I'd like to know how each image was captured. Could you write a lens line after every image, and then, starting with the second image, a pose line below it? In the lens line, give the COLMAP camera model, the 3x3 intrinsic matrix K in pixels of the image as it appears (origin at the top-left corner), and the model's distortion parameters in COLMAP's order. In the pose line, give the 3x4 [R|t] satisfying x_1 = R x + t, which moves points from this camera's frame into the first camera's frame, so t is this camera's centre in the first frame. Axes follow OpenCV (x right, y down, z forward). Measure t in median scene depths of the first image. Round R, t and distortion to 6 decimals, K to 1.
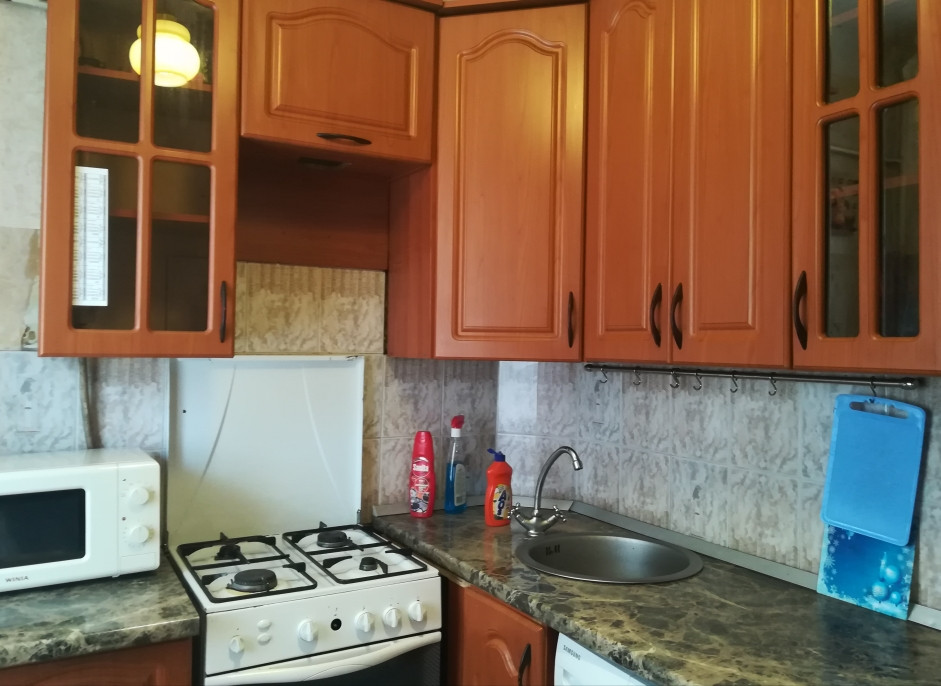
lens RADIAL K [[737.0, 0, 470.5], [0, 737.0, 343.0], [0, 0, 1]] dist [0.044219, -0.085090]
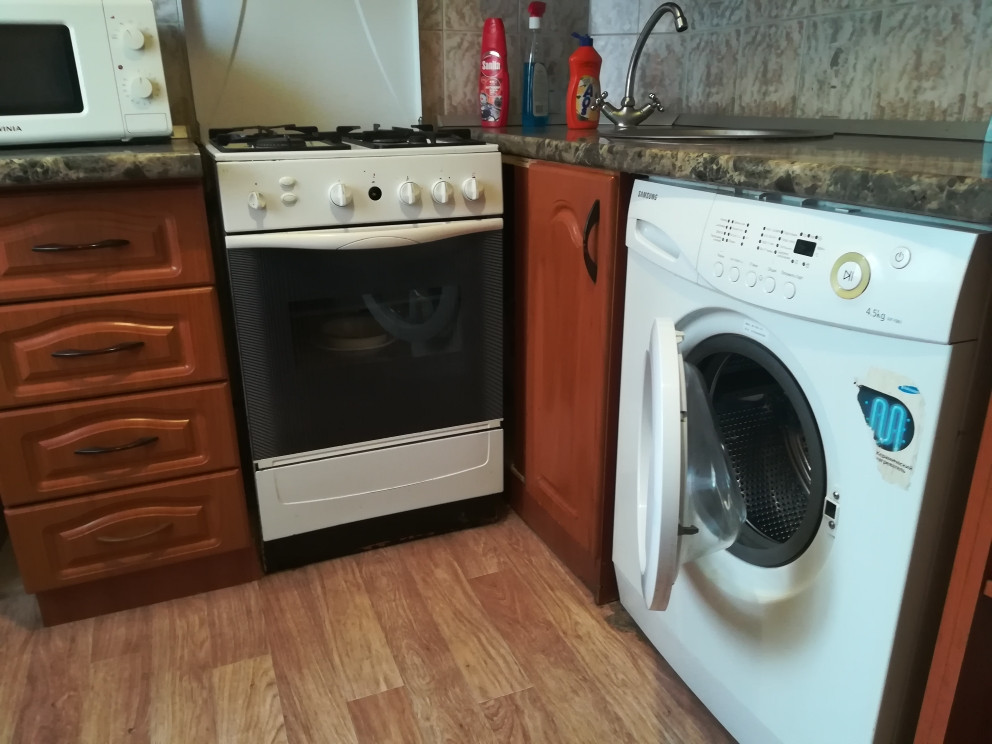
lens RADIAL K [[739.4, 0, 496.0], [0, 739.4, 372.0], [0, 0, 1]] dist [0.005879, -0.035221]
pose [[0.991161, 0.019984, -0.131154, 0.061340], [0.027292, 0.936733, 0.348980, 0.231078], [0.129830, -0.349475, 0.927907, 0.126678]]
